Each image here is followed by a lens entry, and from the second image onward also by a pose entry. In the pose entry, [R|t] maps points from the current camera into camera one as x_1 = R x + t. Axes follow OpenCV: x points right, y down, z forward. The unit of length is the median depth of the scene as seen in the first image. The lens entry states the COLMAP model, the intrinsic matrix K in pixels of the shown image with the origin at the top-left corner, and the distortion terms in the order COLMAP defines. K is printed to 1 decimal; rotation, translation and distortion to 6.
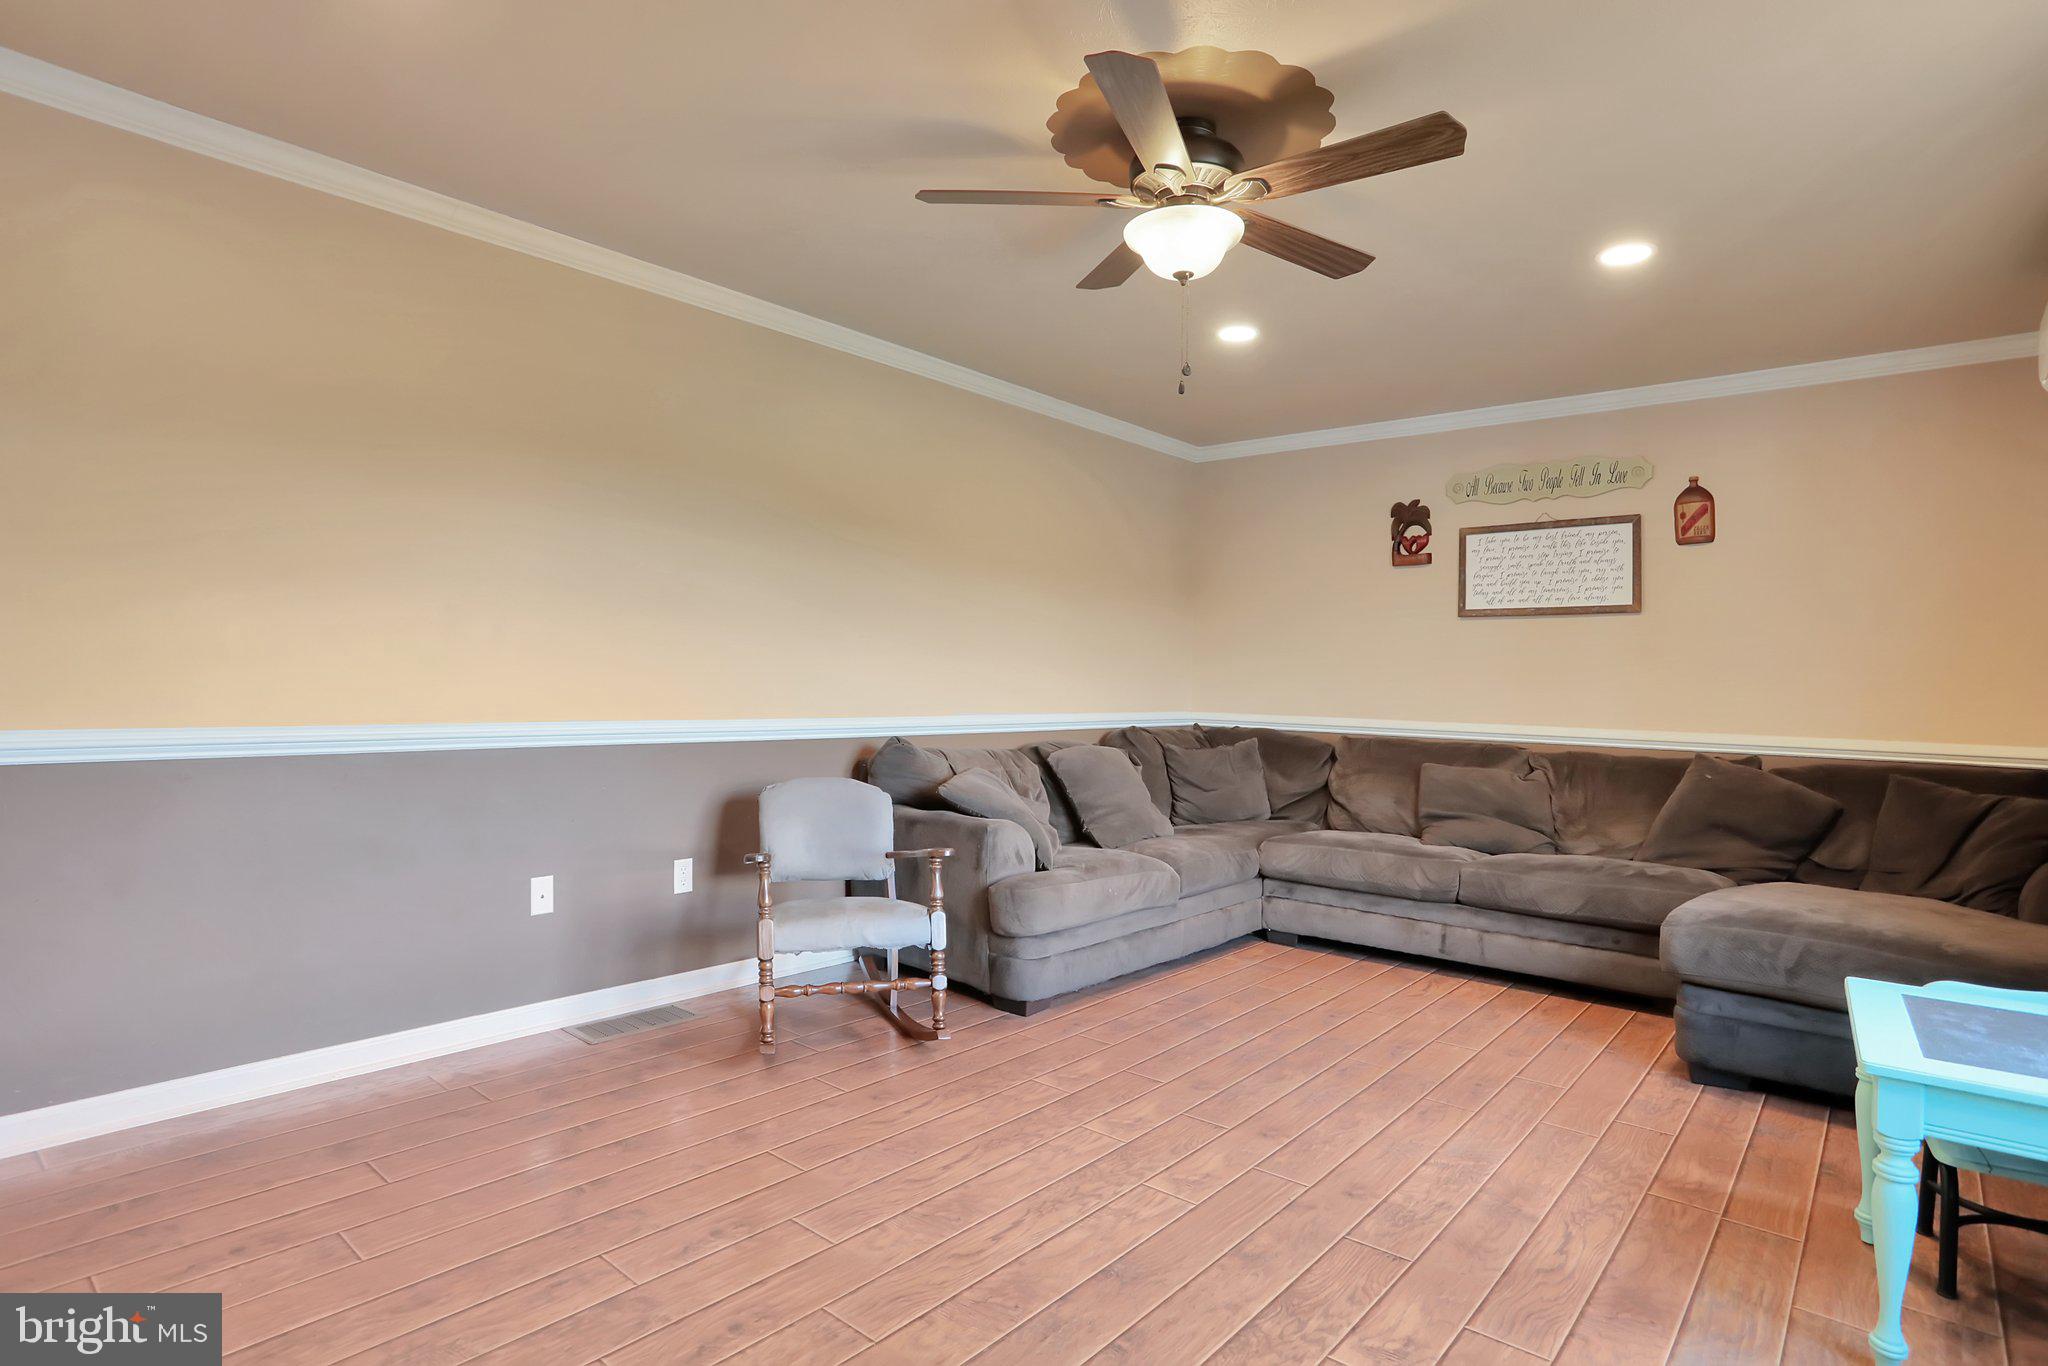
lens RADIAL K [[1085.5, 0, 1021.7], [0, 1085.5, 684.7], [0, 0, 1]] dist [-0.031399, 0.004293]
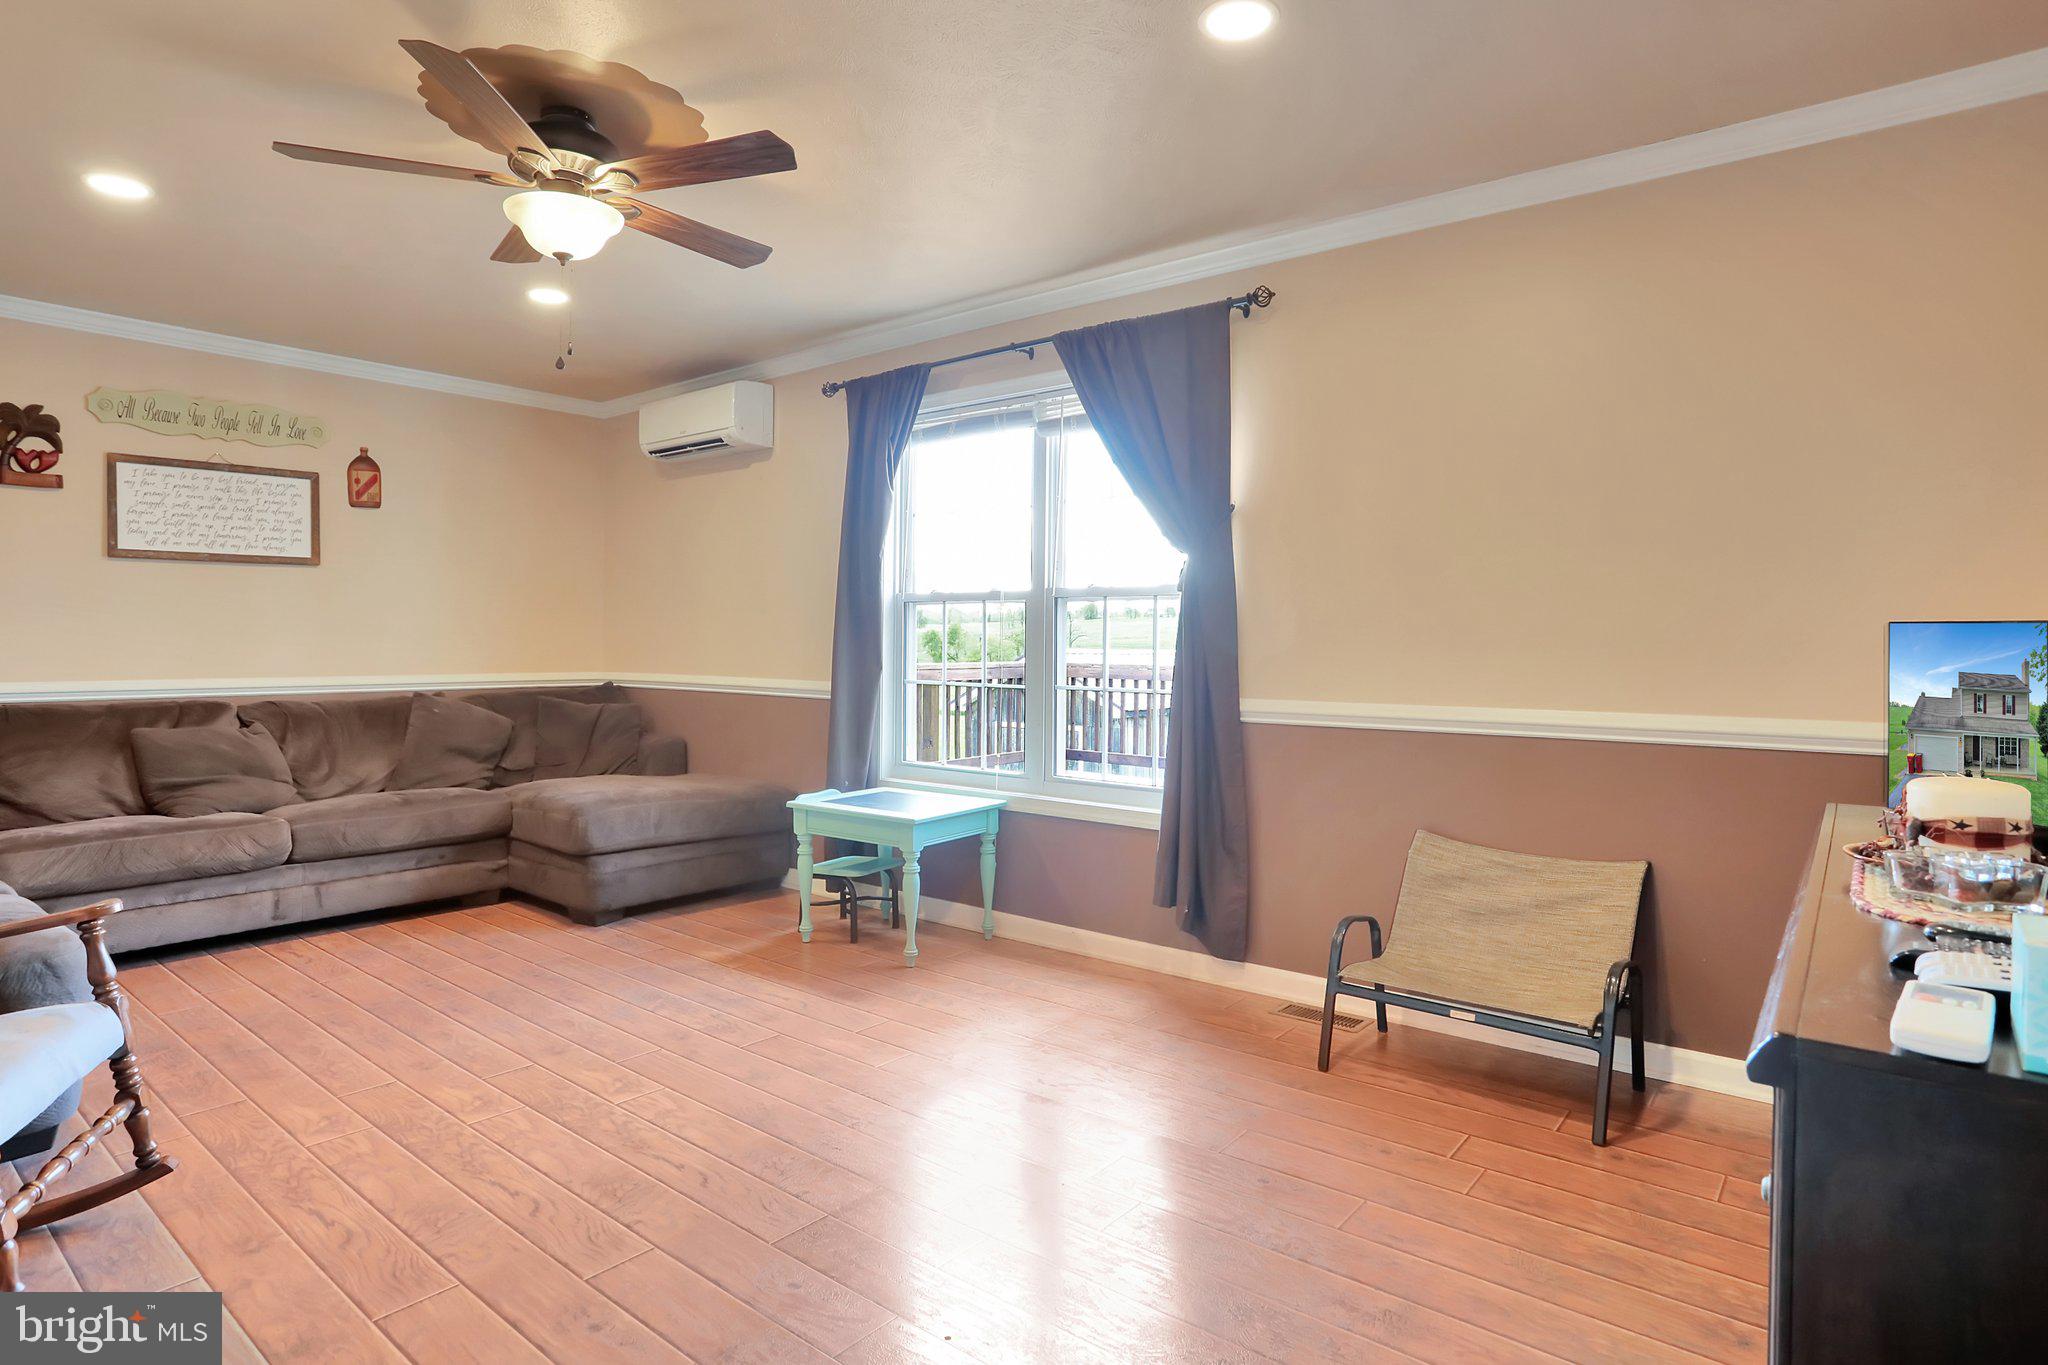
lens RADIAL K [[1085.5, 0, 1041.3], [0, 1085.5, 648.3], [0, 0, 1]] dist [-0.031399, 0.004293]
pose [[-0.037295, -0.021943, 0.999063, -0.501538], [0.006458, 0.999733, 0.022199, -0.004693], [-0.999283, 0.007280, -0.037143, 0.323624]]
